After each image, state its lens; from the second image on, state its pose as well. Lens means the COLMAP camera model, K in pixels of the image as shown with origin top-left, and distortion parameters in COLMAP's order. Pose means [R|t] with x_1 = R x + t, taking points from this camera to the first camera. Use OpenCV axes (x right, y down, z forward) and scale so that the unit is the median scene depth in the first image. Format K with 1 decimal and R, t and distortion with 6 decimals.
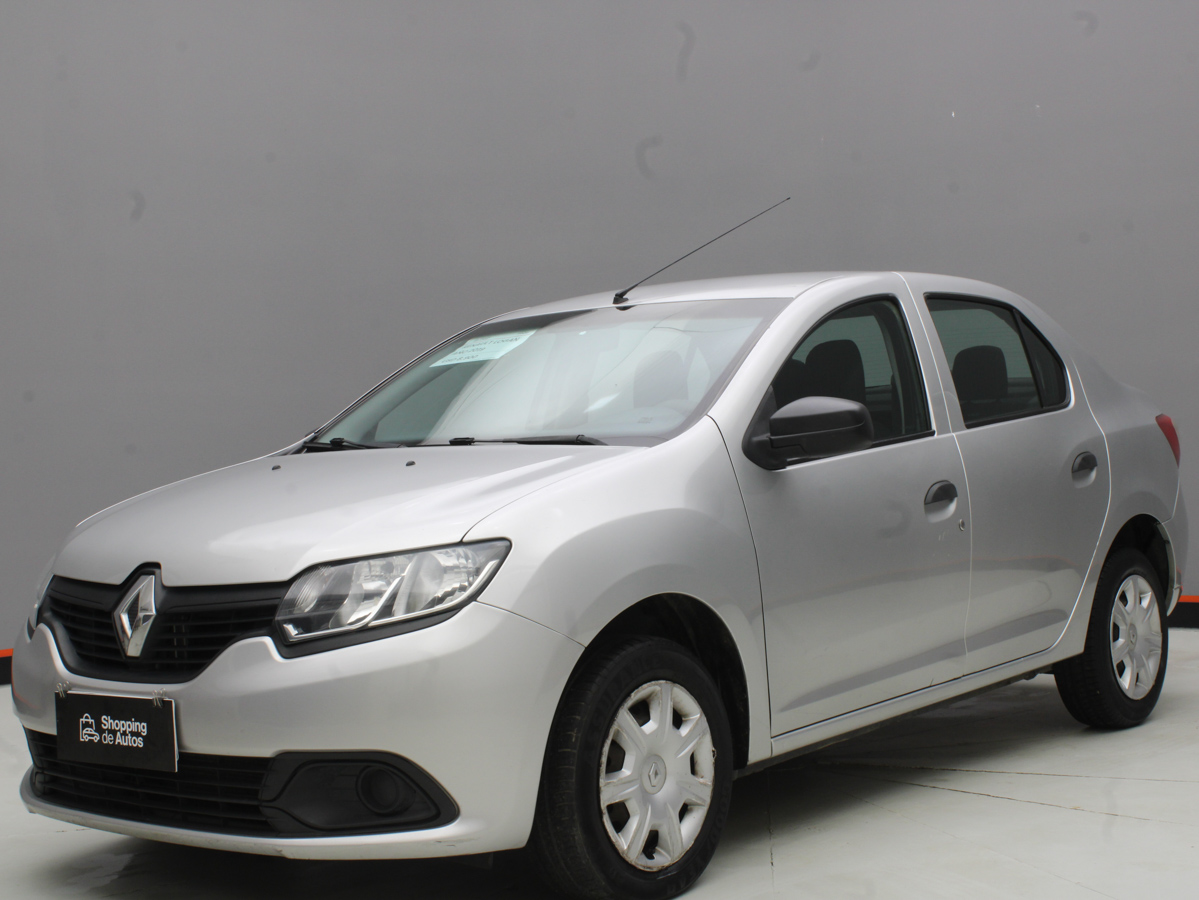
lens RADIAL K [[1828.5, 0, 599.5], [0, 1828.5, 450.0], [0, 0, 1]] dist [-0.035568, -0.081110]
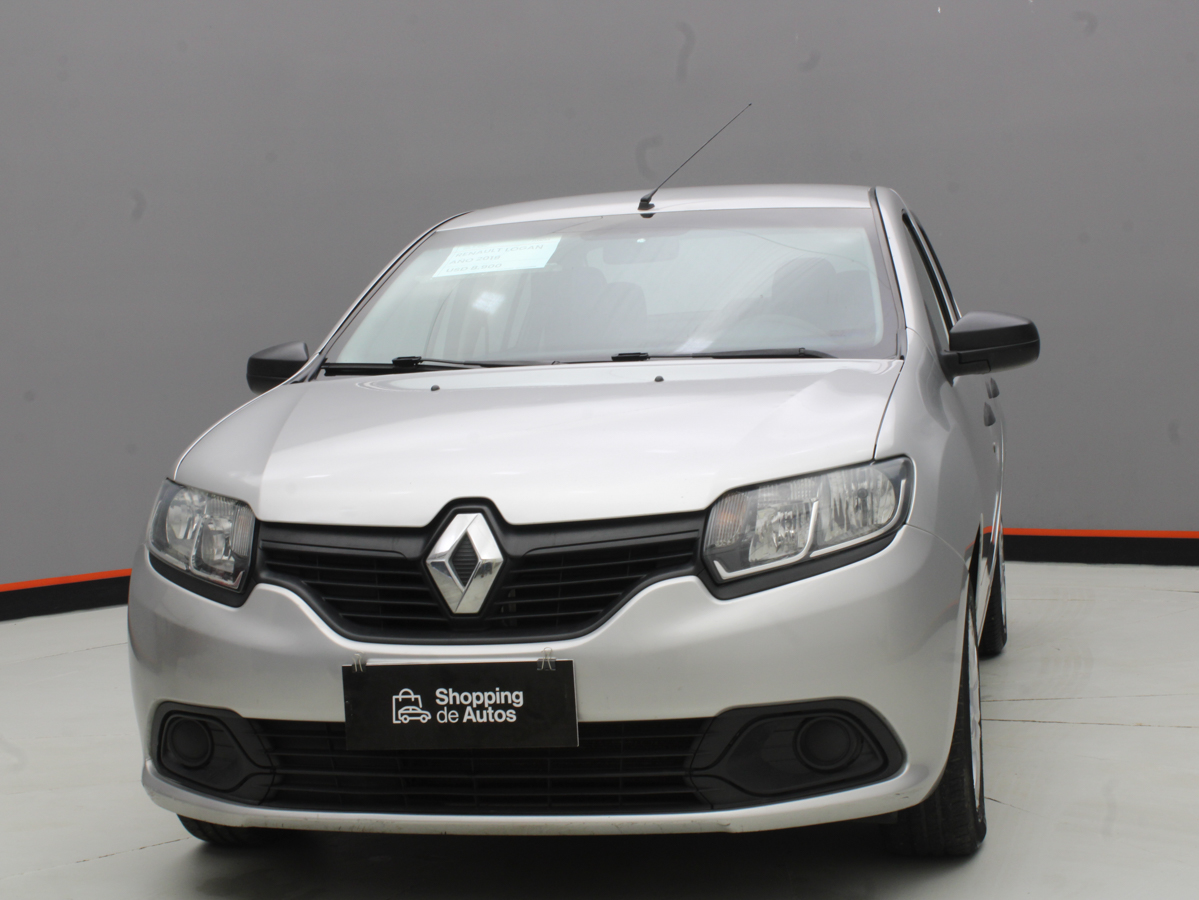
lens RADIAL K [[1954.0, 0, 599.5], [0, 1954.0, 450.0], [0, 0, 1]] dist [-0.023300, 0.072193]
pose [[0.896825, -0.019267, 0.441966, -0.582582], [0.010257, 0.999688, 0.022767, 0.021316], [-0.442267, -0.015885, 0.896743, 0.194206]]
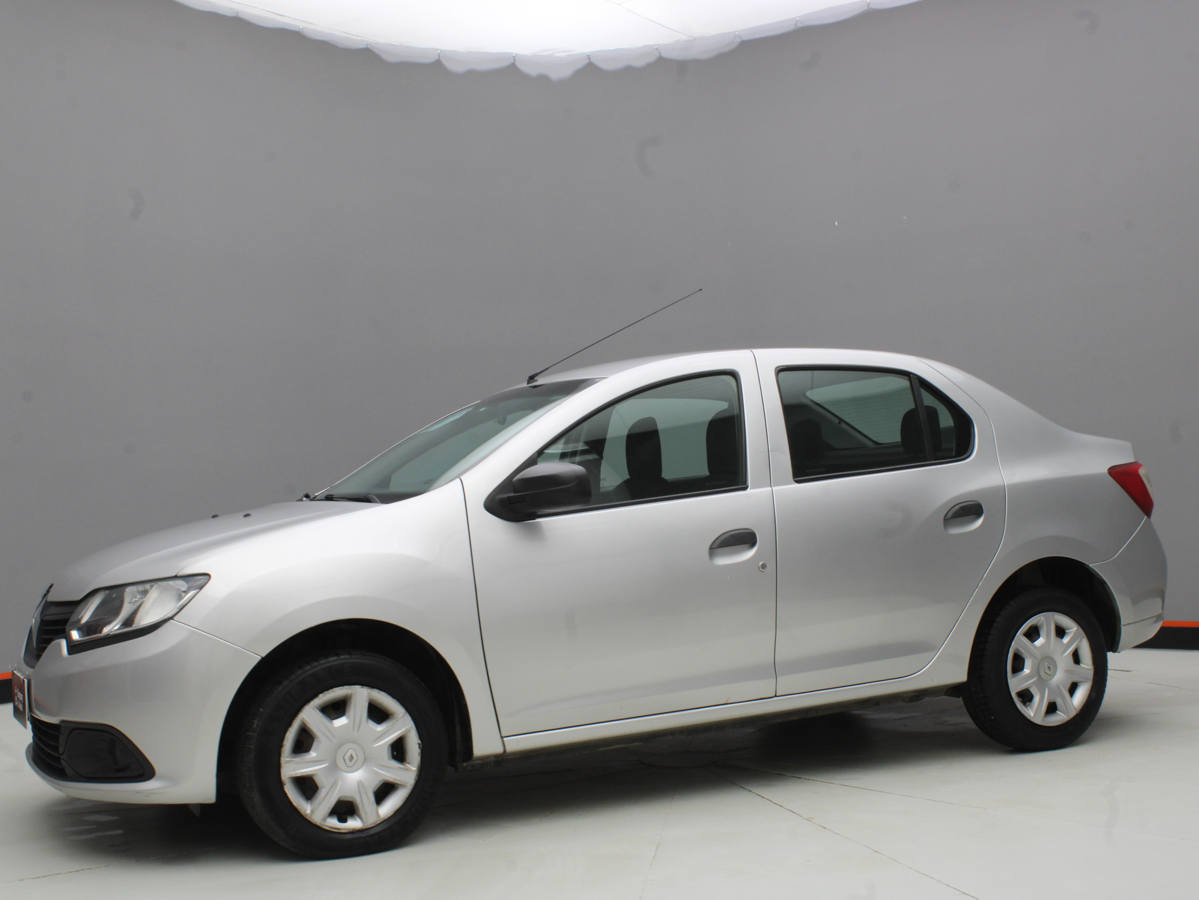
lens RADIAL K [[1515.2, 0, 599.5], [0, 1515.2, 450.0], [0, 0, 1]] dist [-0.070173, 0.007904]
pose [[0.911176, -0.009895, -0.411899, 0.643533], [0.003550, 0.999863, -0.016167, -0.023503], [0.412003, 0.013269, 0.911086, 0.094666]]
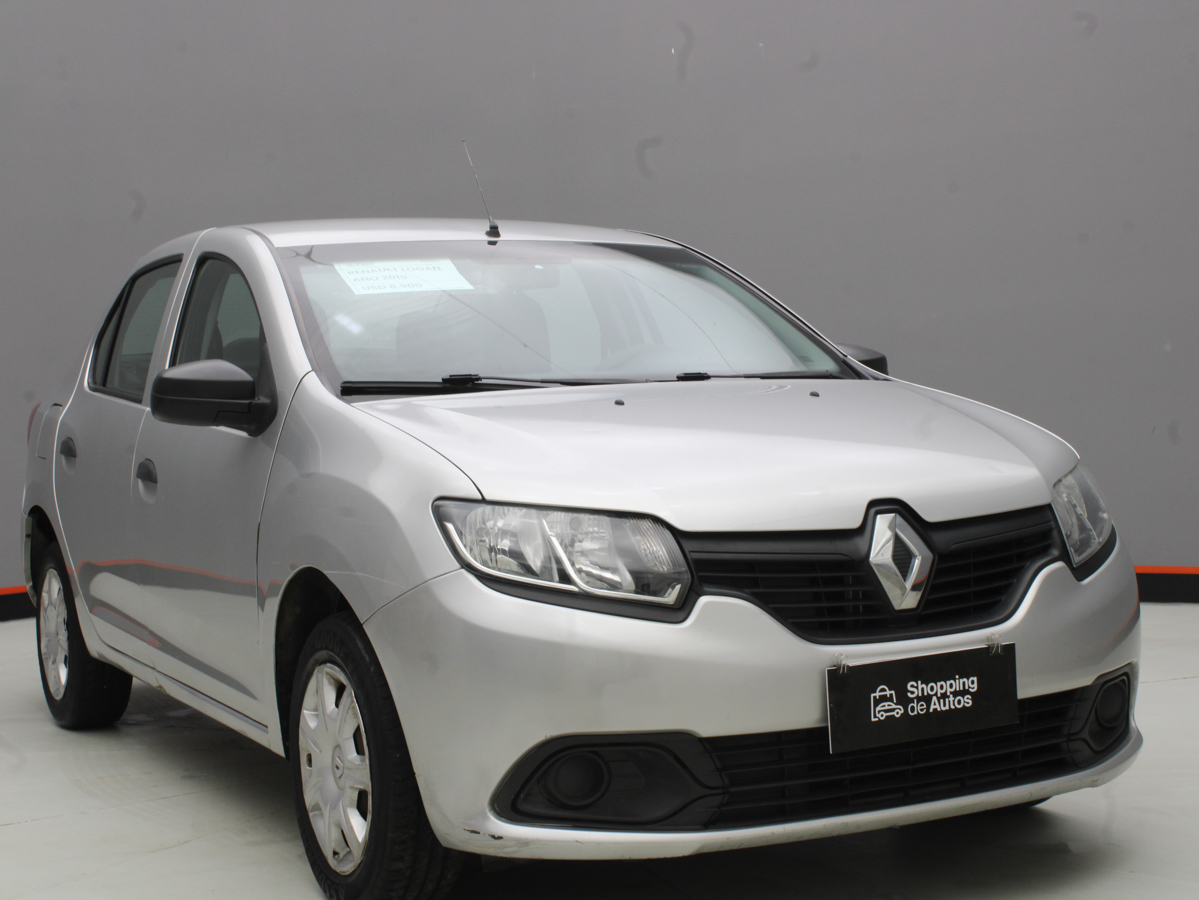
lens RADIAL K [[1954.0, 0, 599.5], [0, 1954.0, 450.0], [0, 0, 1]] dist [-0.023300, 0.072193]
pose [[0.398502, -0.006434, 0.917145, -1.132511], [0.026500, 0.999639, -0.004502, 0.040074], [-0.916784, 0.026098, 0.398529, 0.764797]]
